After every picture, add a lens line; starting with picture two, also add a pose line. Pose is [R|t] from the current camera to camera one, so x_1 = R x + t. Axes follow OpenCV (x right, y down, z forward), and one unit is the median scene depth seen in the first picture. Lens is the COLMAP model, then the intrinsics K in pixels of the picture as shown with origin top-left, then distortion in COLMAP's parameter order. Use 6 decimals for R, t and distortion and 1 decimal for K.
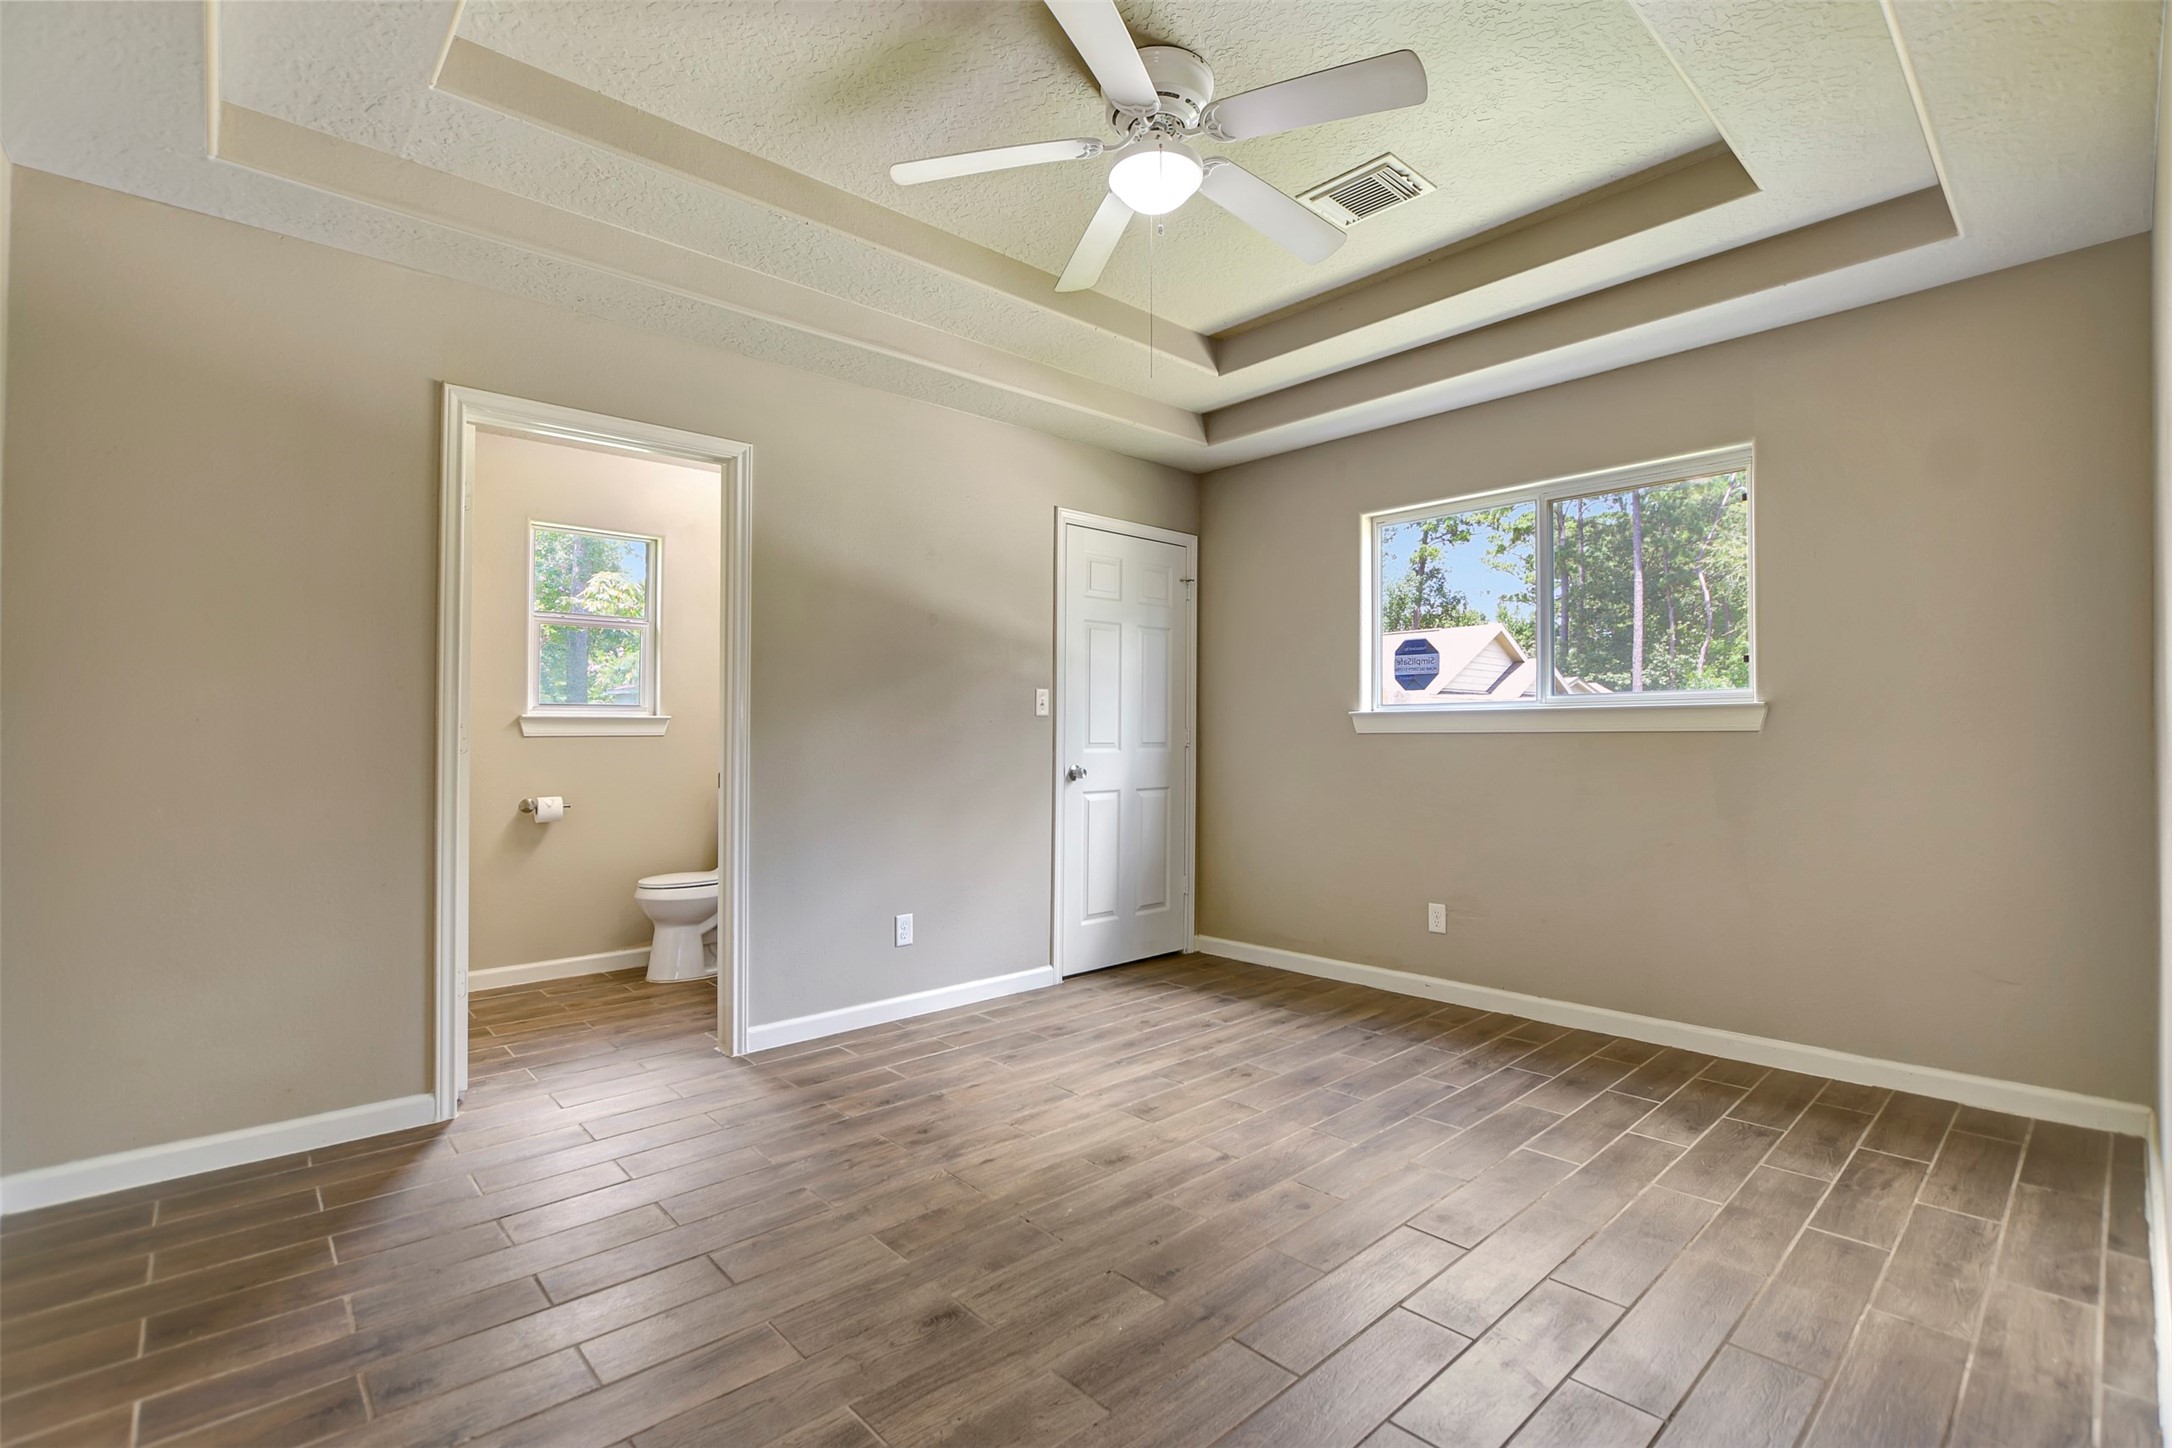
lens RADIAL K [[991.4, 0, 1084.6], [0, 991.4, 726.0], [0, 0, 1]] dist [-0.028746, 0.000561]
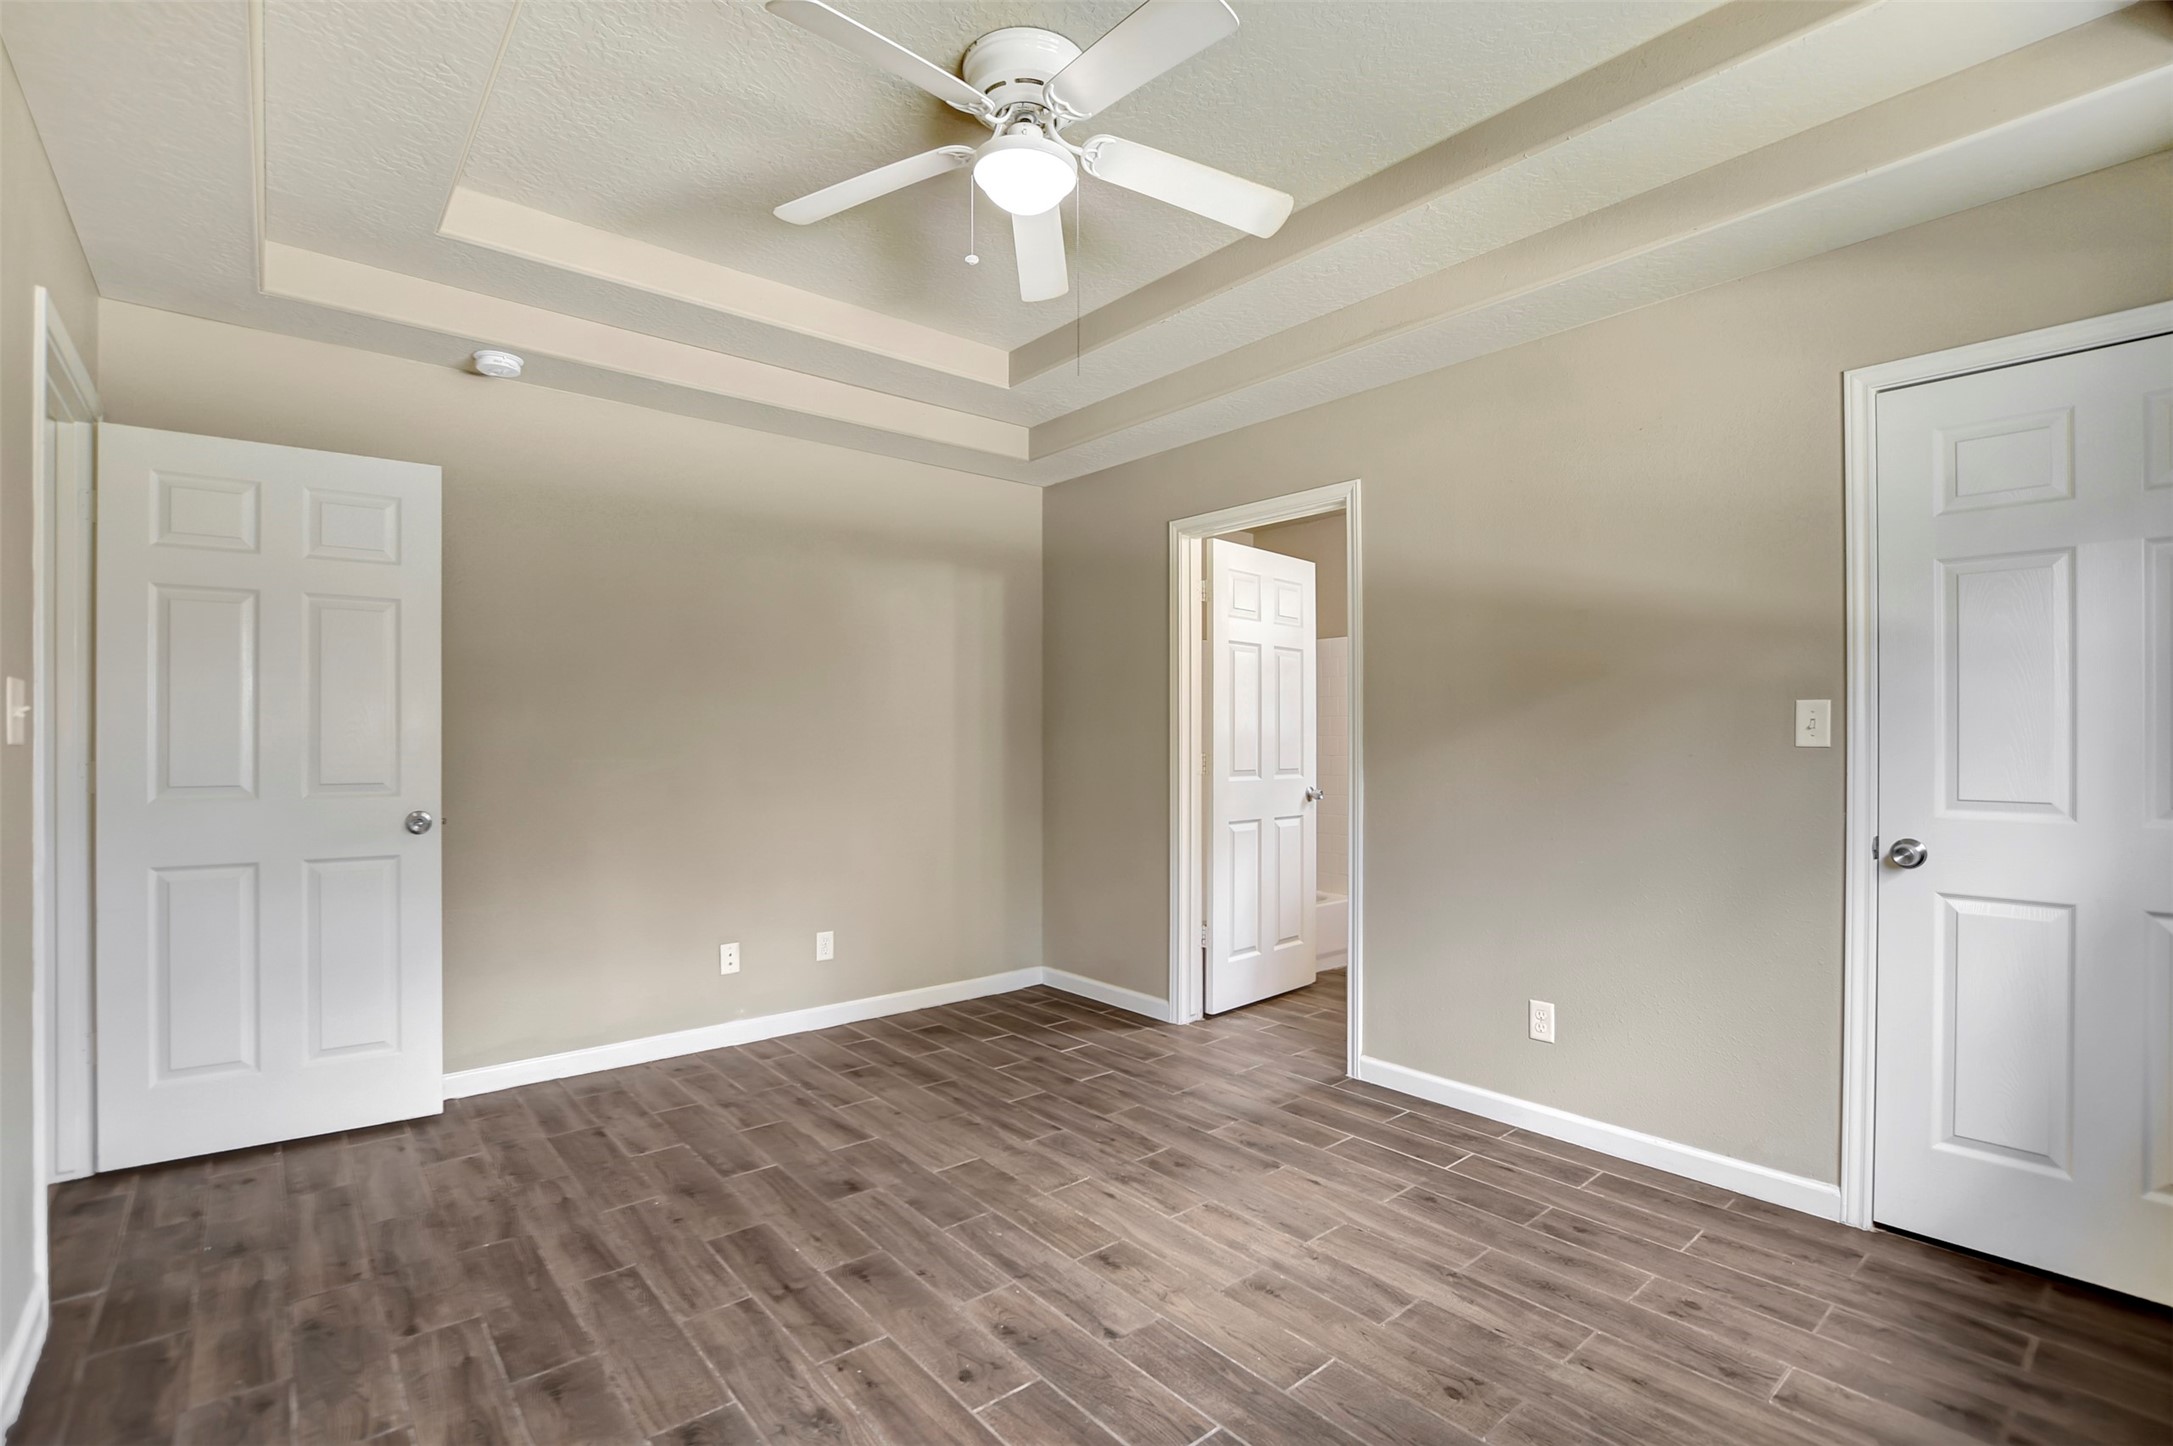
lens RADIAL K [[991.8, 0, 1085.1], [0, 991.8, 725.0], [0, 0, 1]] dist [-0.028746, 0.000561]
pose [[-0.039925, -0.008786, -0.999164, 0.707621], [0.005936, 0.999942, -0.009030, -0.025906], [0.999185, -0.006292, -0.039871, 0.782132]]
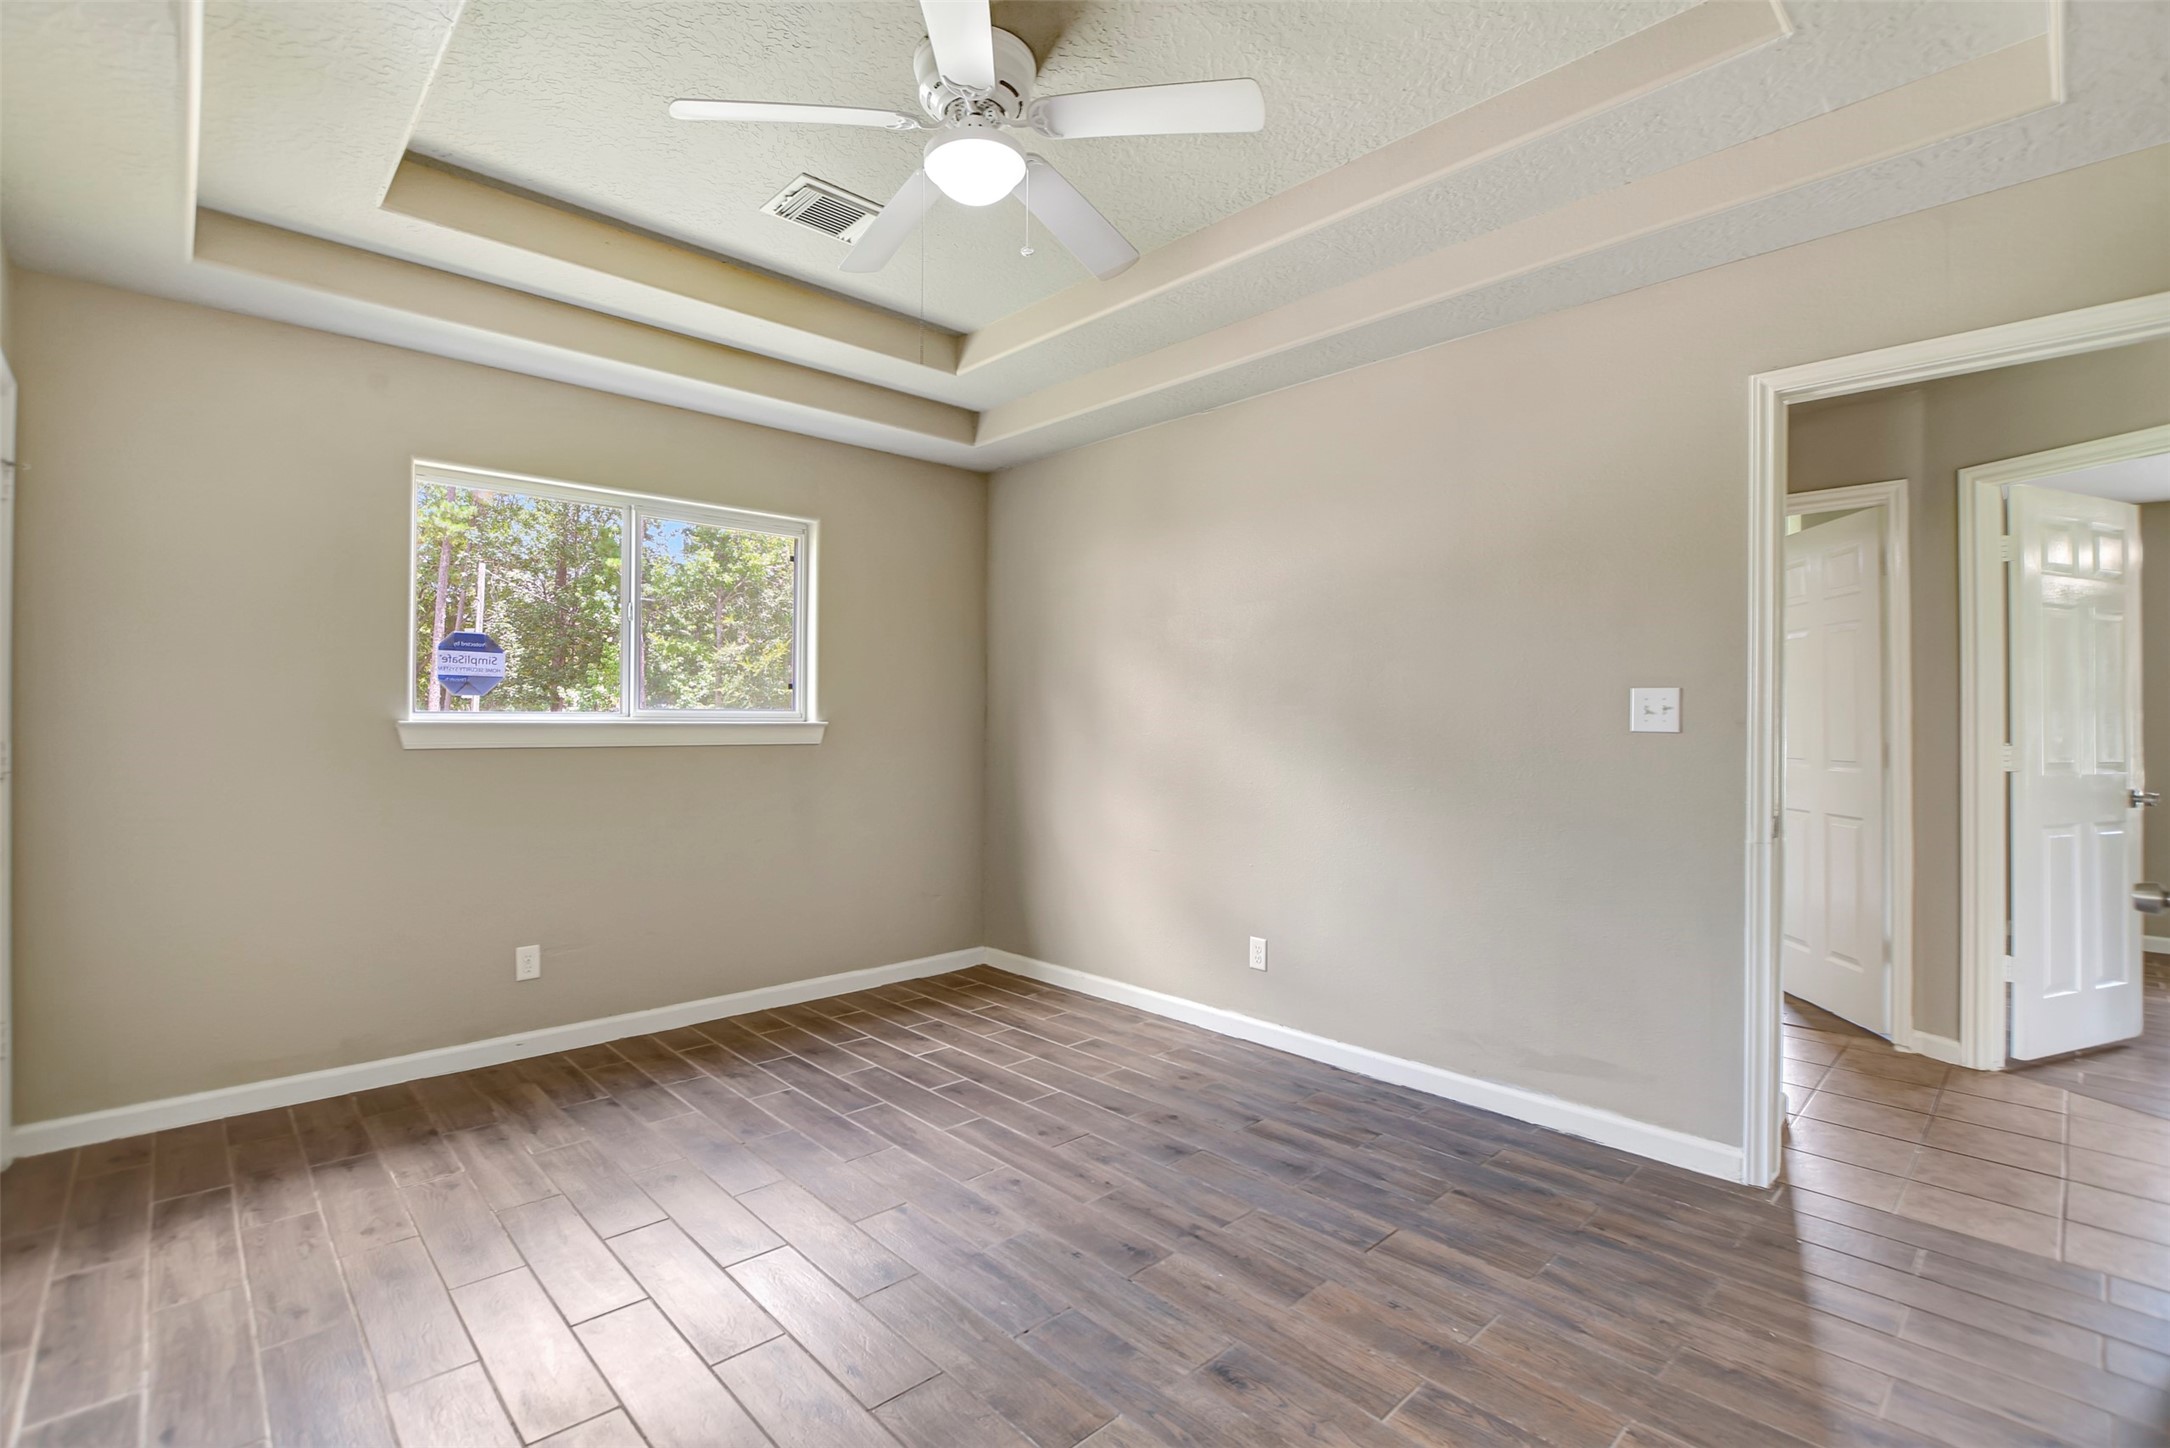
lens RADIAL K [[990.5, 0, 1083.6], [0, 990.5, 726.0], [0, 0, 1]] dist [-0.028746, 0.000561]
pose [[-0.016025, 0.001674, 0.999870, -0.622799], [-0.013554, 0.999906, -0.001891, -0.020765], [-0.999780, -0.013583, -0.016000, 0.653721]]
